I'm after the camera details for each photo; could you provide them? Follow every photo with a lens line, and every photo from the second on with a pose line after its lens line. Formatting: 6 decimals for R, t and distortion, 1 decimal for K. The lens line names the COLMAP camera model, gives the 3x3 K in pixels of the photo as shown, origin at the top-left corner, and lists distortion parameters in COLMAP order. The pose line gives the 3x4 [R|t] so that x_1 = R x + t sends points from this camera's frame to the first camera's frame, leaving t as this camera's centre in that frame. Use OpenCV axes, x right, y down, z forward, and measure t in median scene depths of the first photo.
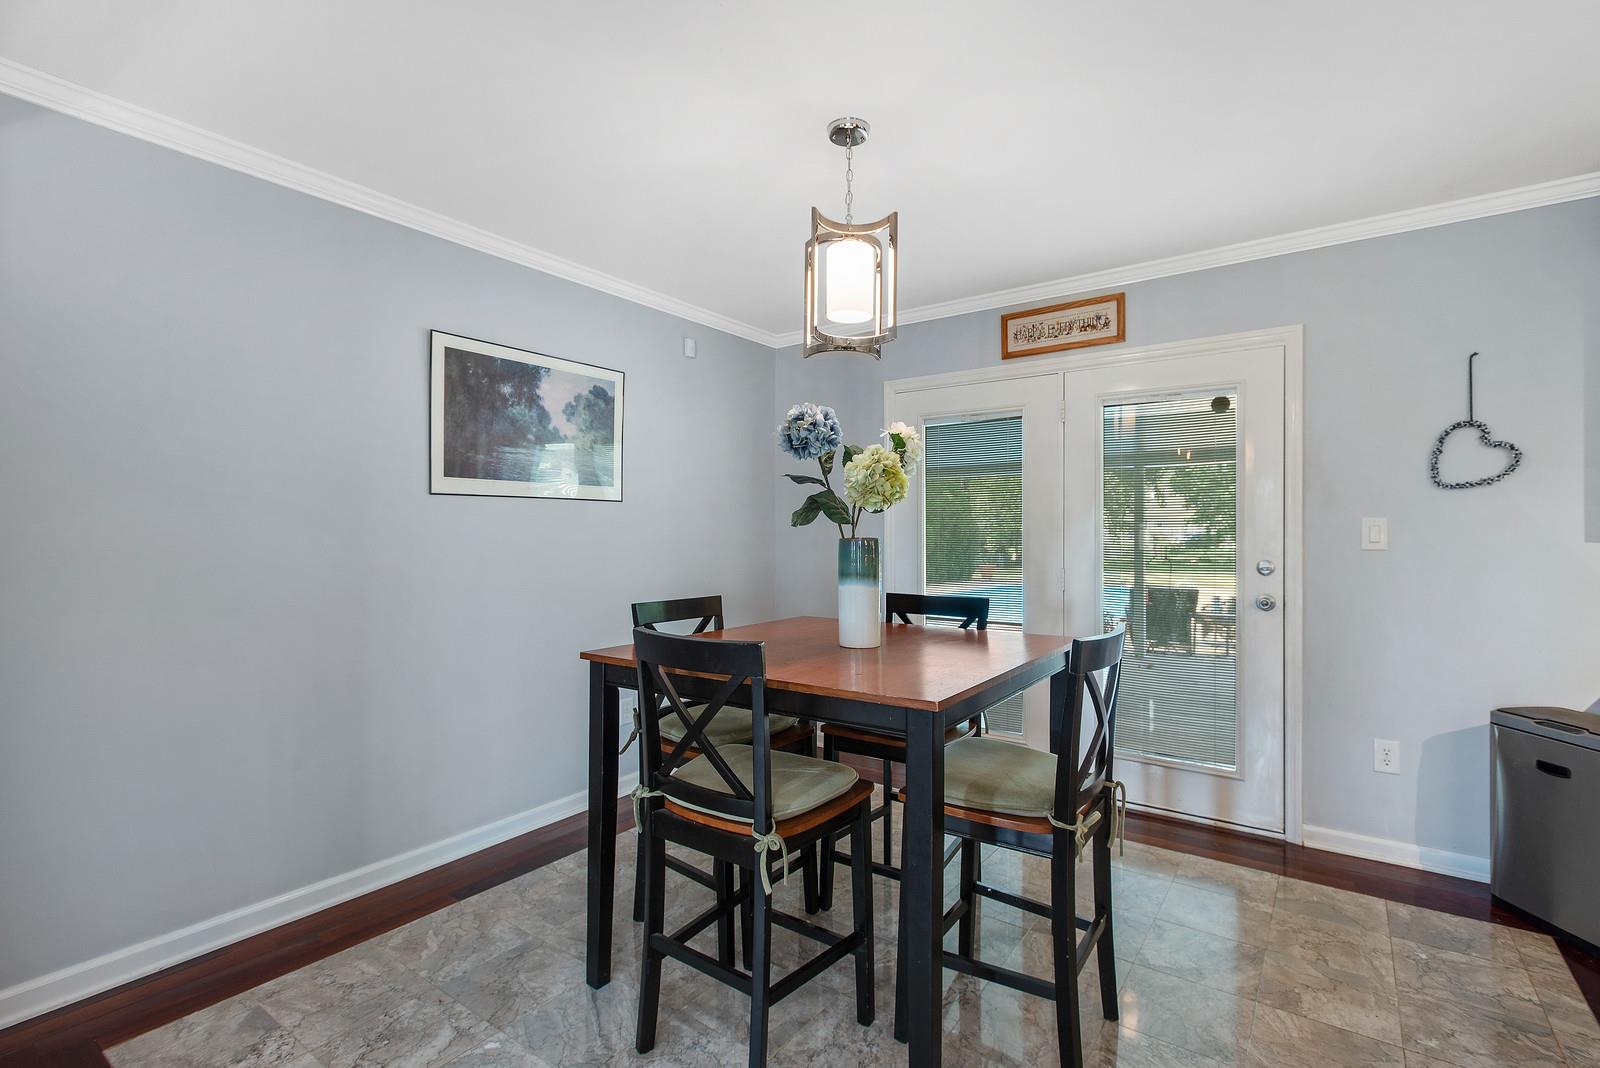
lens RADIAL K [[730.3, 0, 830.4], [0, 730.3, 533.8], [0, 0, 1]] dist [-0.001694, 0.000086]
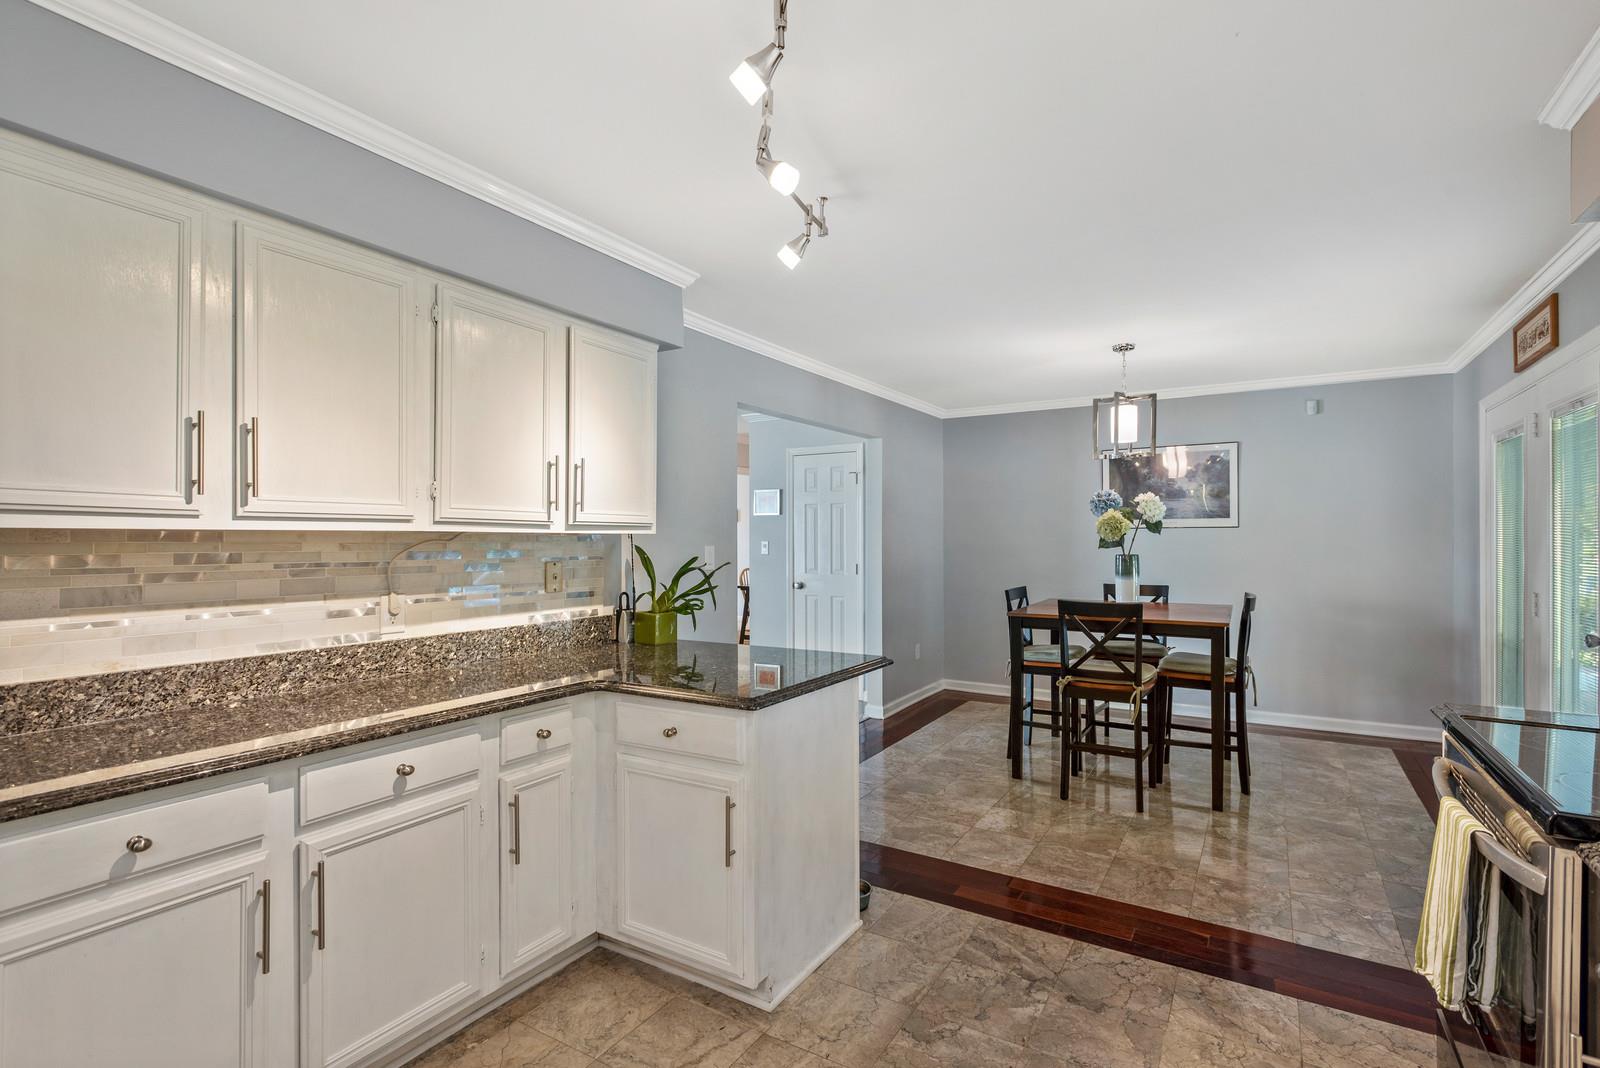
lens RADIAL K [[749.9, 0, 814.5], [0, 749.9, 541.4], [0, 0, 1]] dist [0.010903, -0.000027]
pose [[0.066186, 0.007015, -0.997783, 1.602068], [0.003727, 0.999967, 0.007278, -0.037469], [0.997800, -0.004200, 0.066157, 0.019340]]
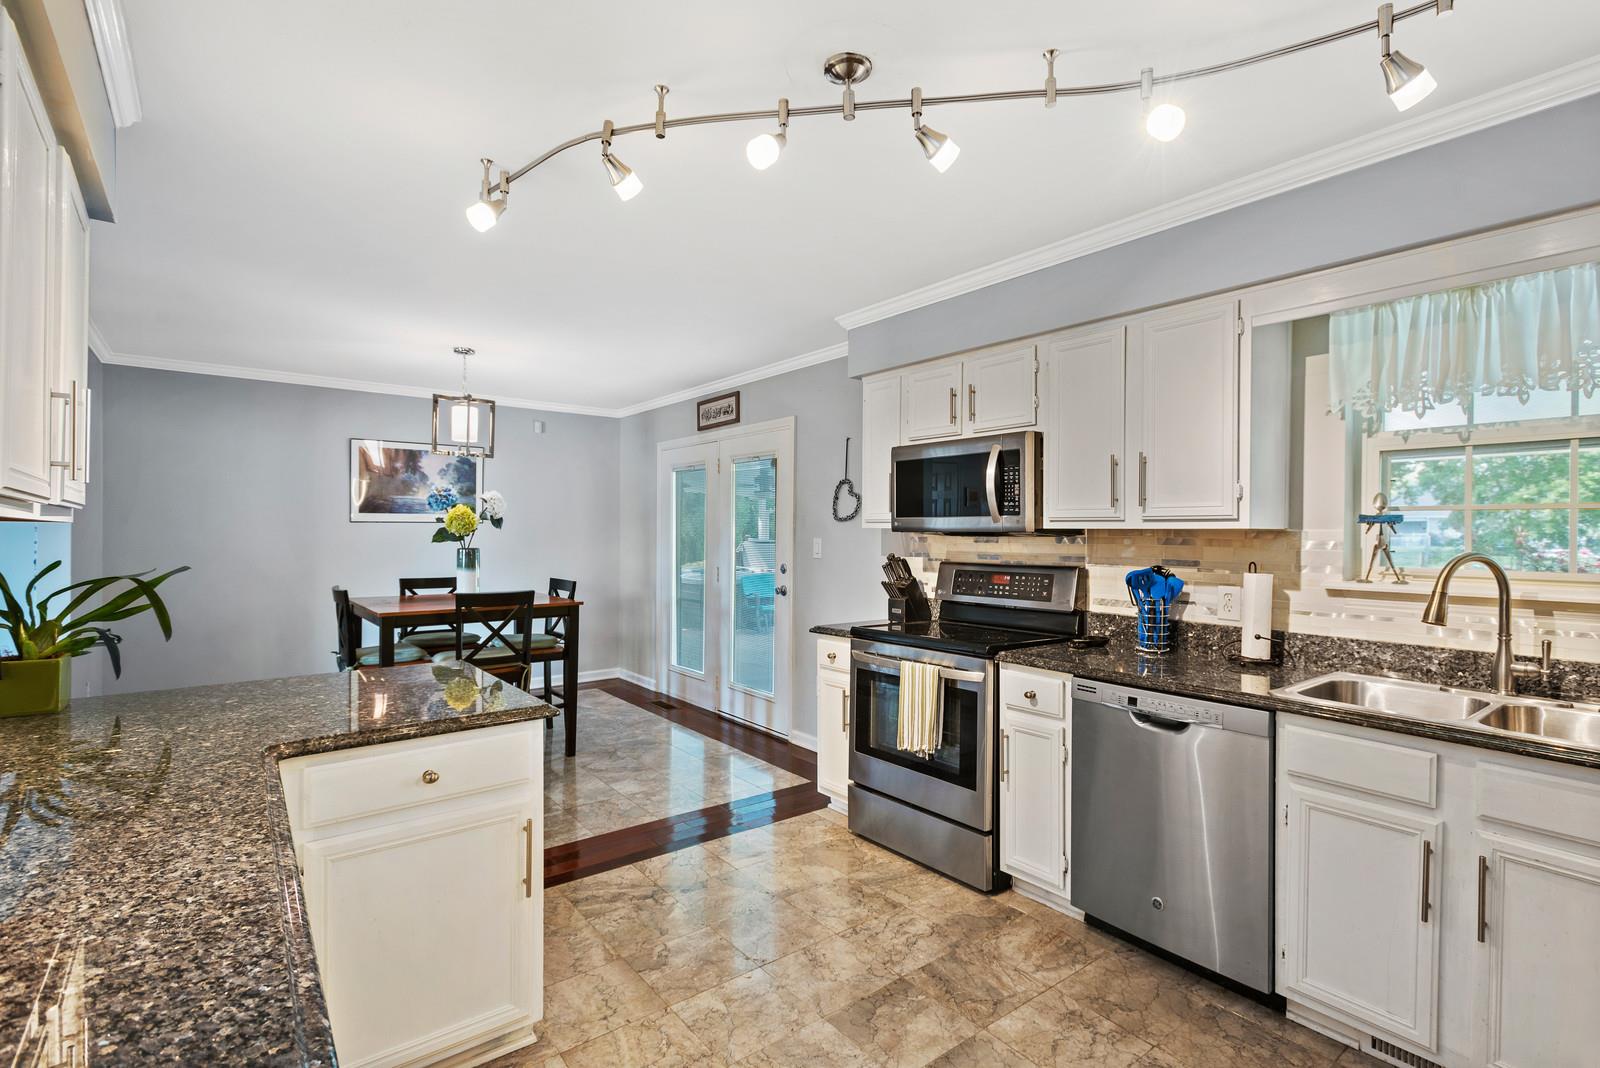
lens RADIAL K [[749.9, 0, 814.5], [0, 749.9, 541.4], [0, 0, 1]] dist [0.010903, -0.000027]
pose [[0.957003, 0.011616, -0.289844, 1.275956], [-0.008693, 0.999898, 0.011369, -0.035993], [0.289947, -0.008361, 0.957006, -0.607627]]
